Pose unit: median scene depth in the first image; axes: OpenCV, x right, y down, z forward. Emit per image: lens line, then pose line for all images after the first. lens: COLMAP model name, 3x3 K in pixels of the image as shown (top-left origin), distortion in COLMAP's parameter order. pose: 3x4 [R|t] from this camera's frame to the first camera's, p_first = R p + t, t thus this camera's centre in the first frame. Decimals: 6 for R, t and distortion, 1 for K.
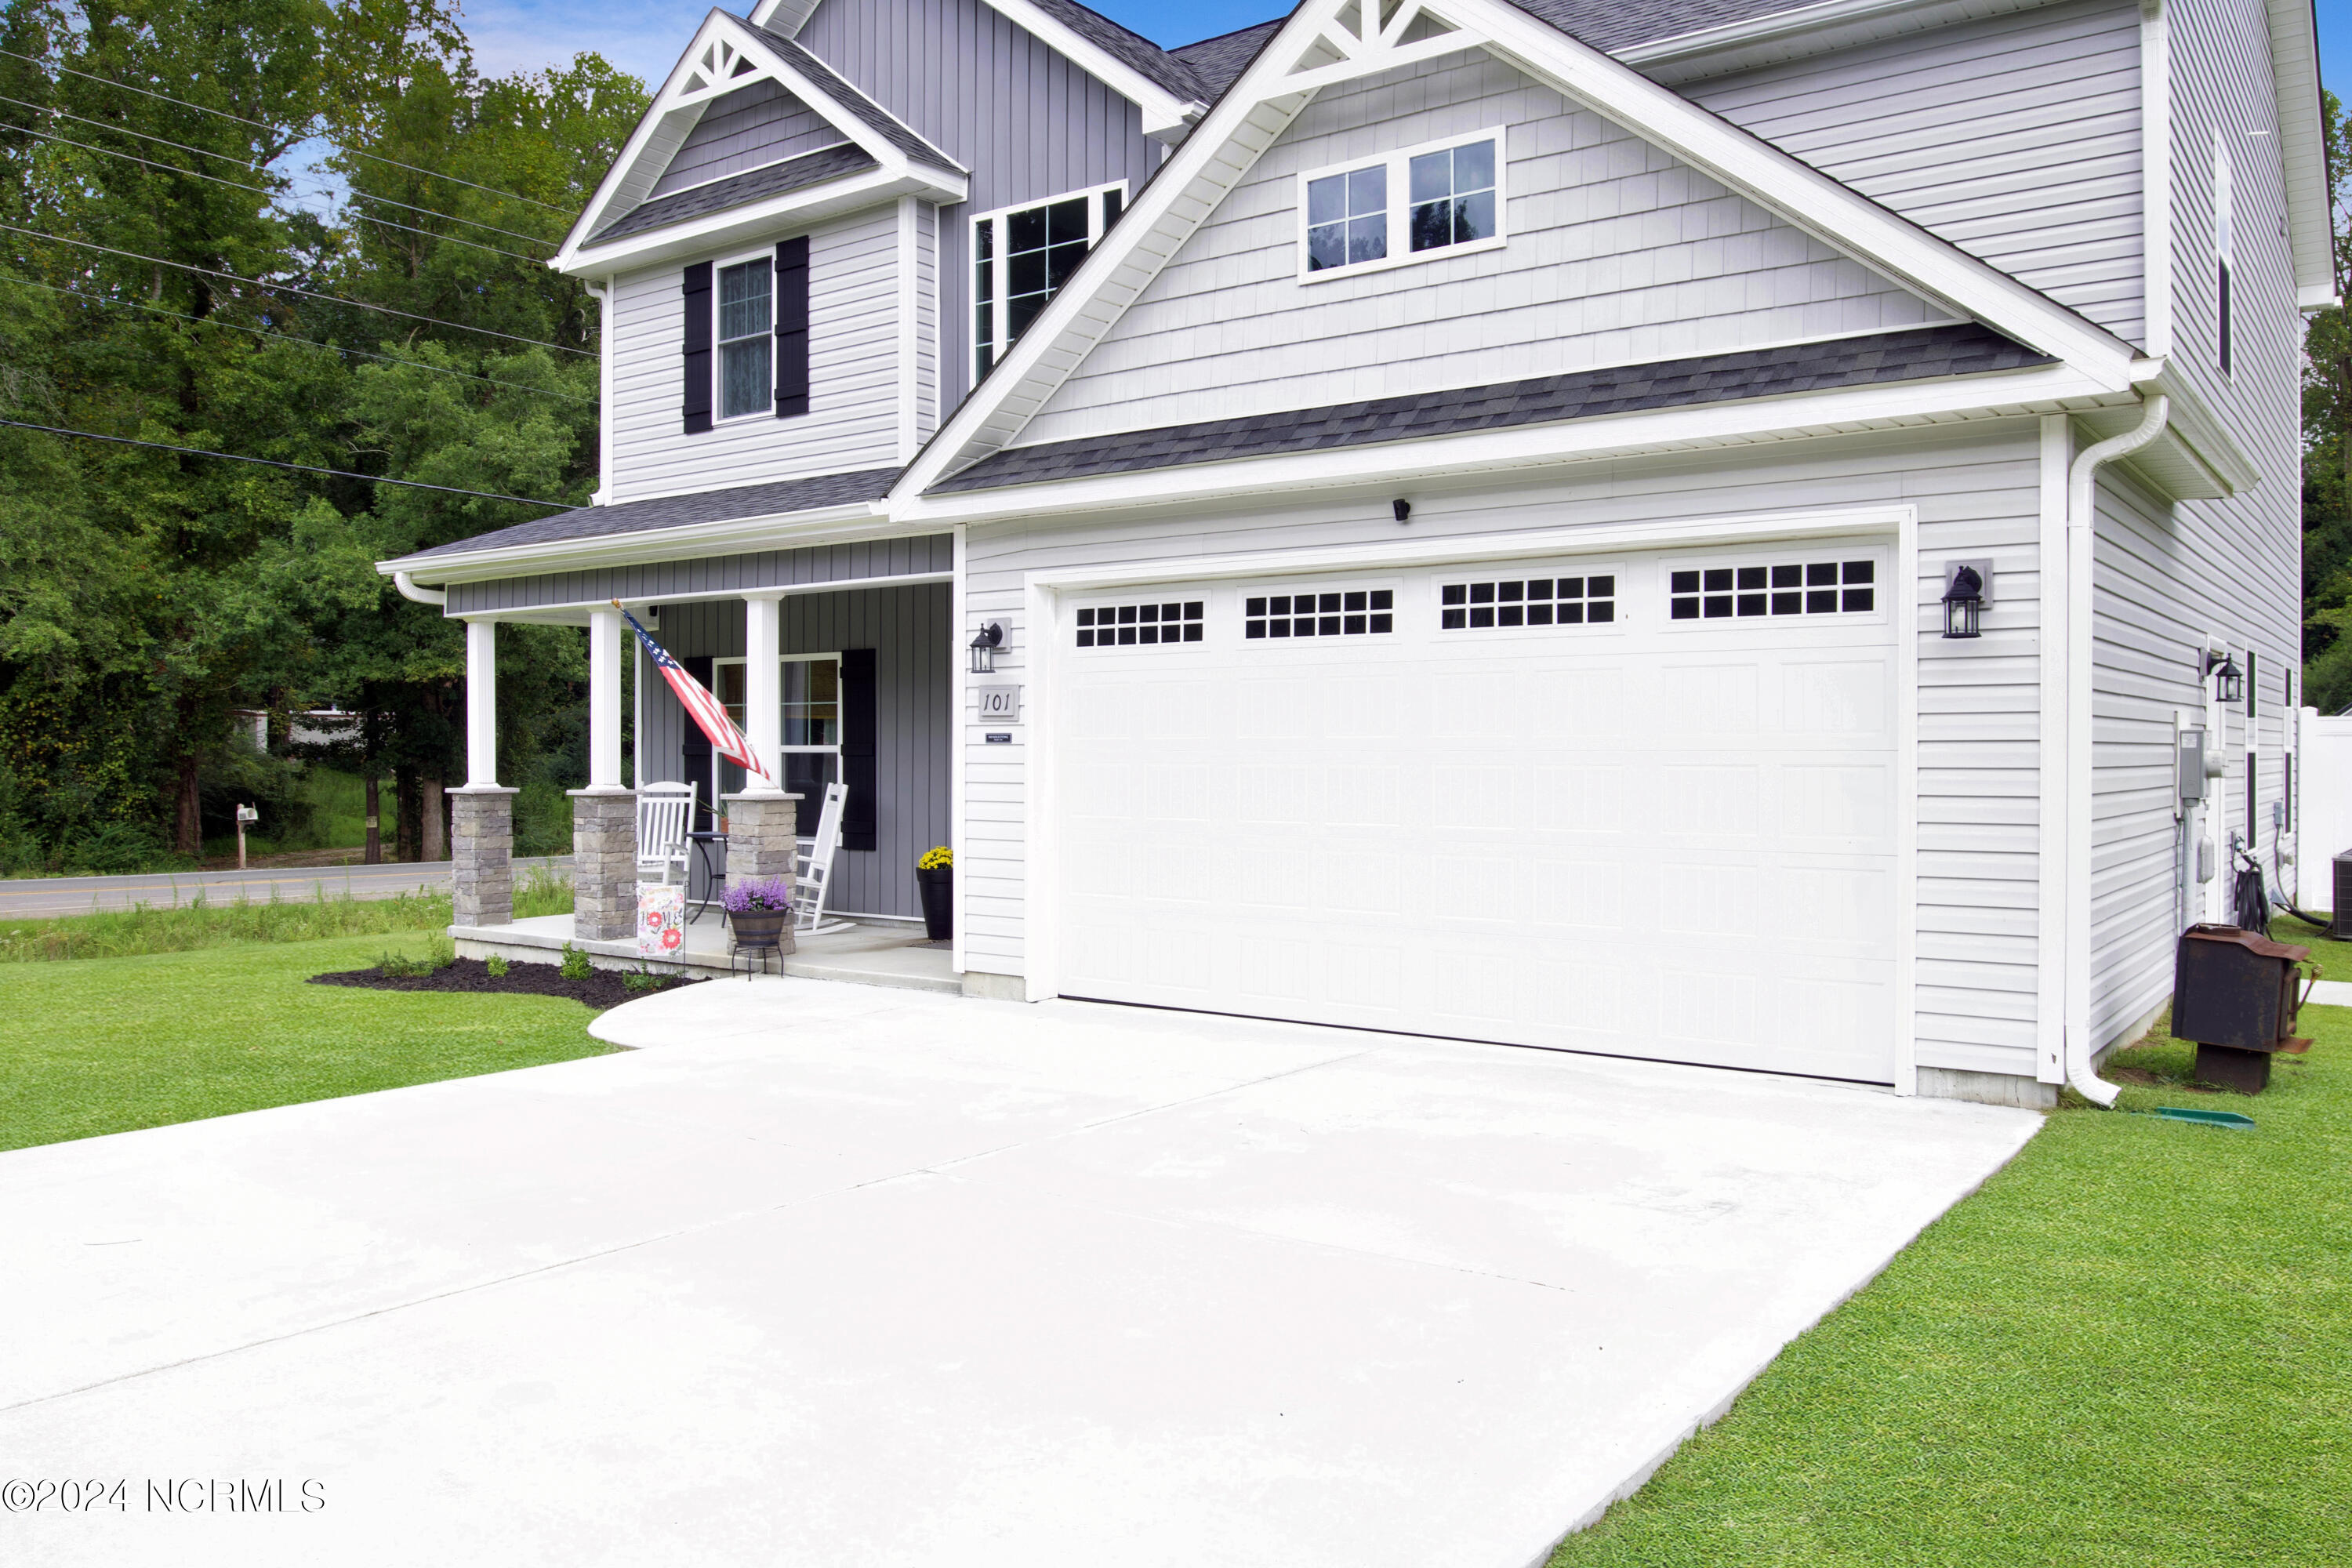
lens RADIAL K [[1816.3, 0, 1175.0], [0, 1816.3, 767.5], [0, 0, 1]] dist [-0.000971, -0.002309]
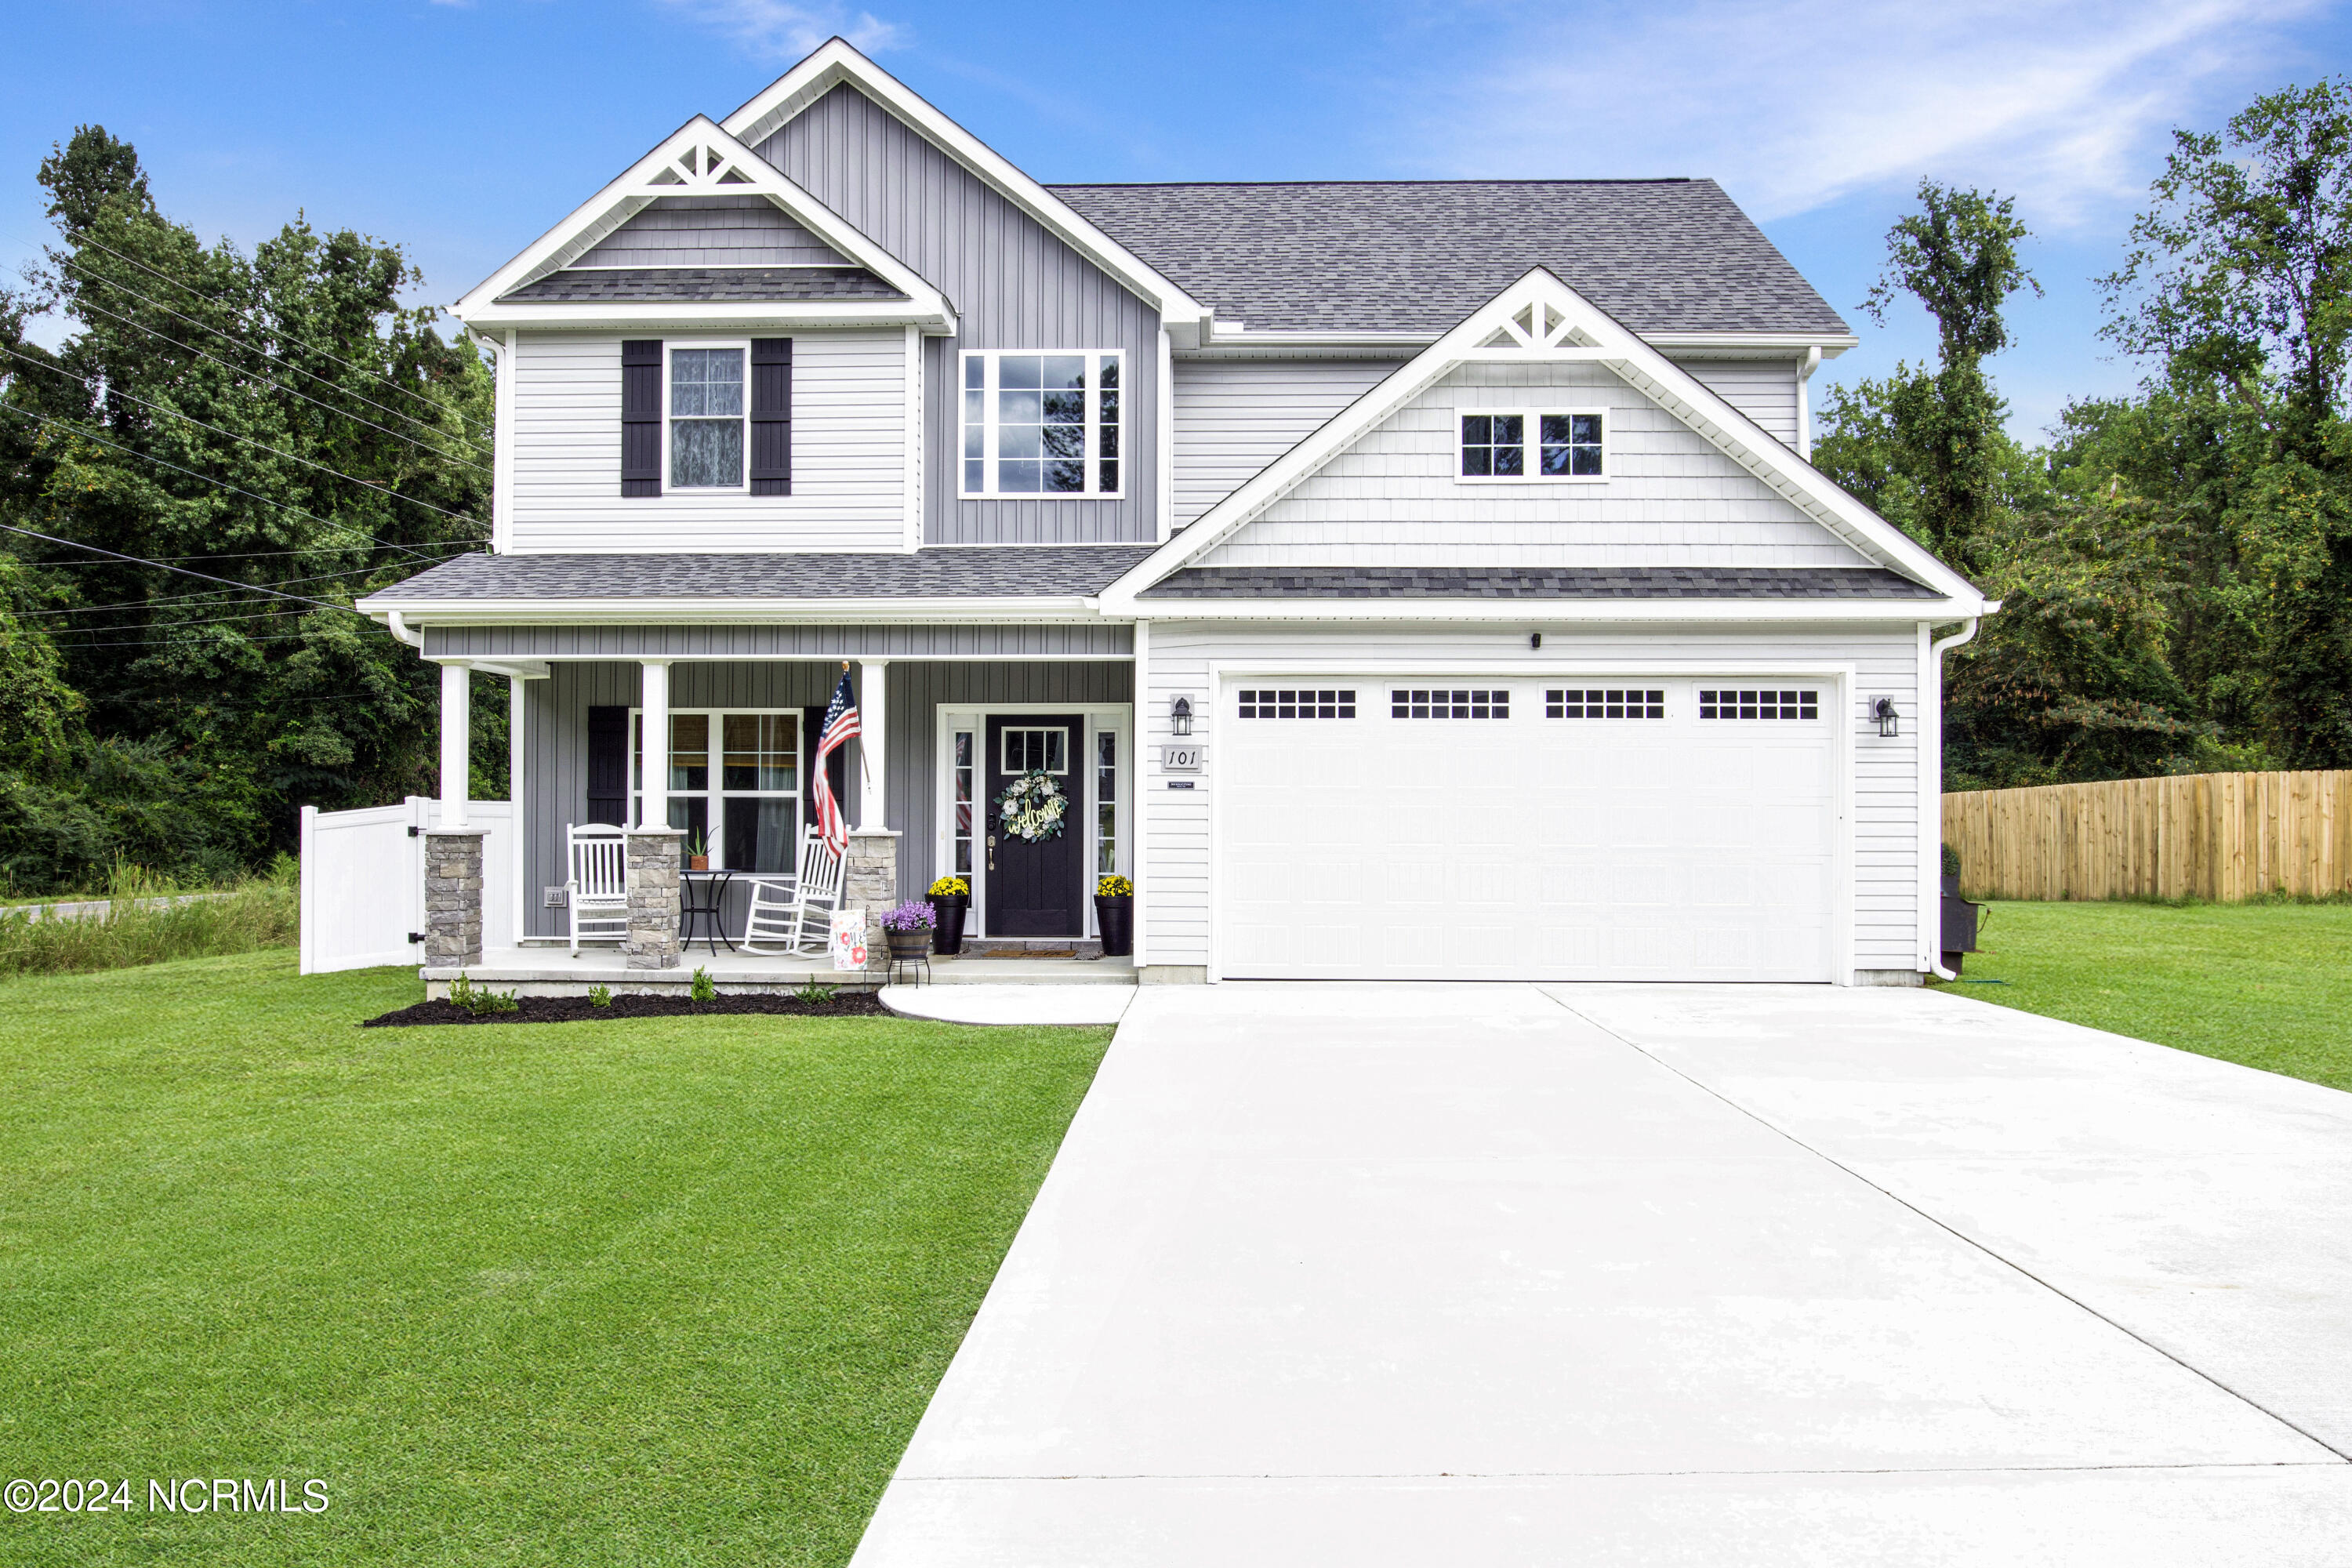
lens RADIAL K [[1816.3, 0, 1169.1], [0, 1816.3, 797.5], [0, 0, 1]] dist [-0.000971, -0.002309]
pose [[0.813615, 0.008666, 0.581339, -0.857105], [0.001830, 0.999846, -0.017466, 0.015349], [-0.581401, 0.015274, 0.813474, -0.062078]]
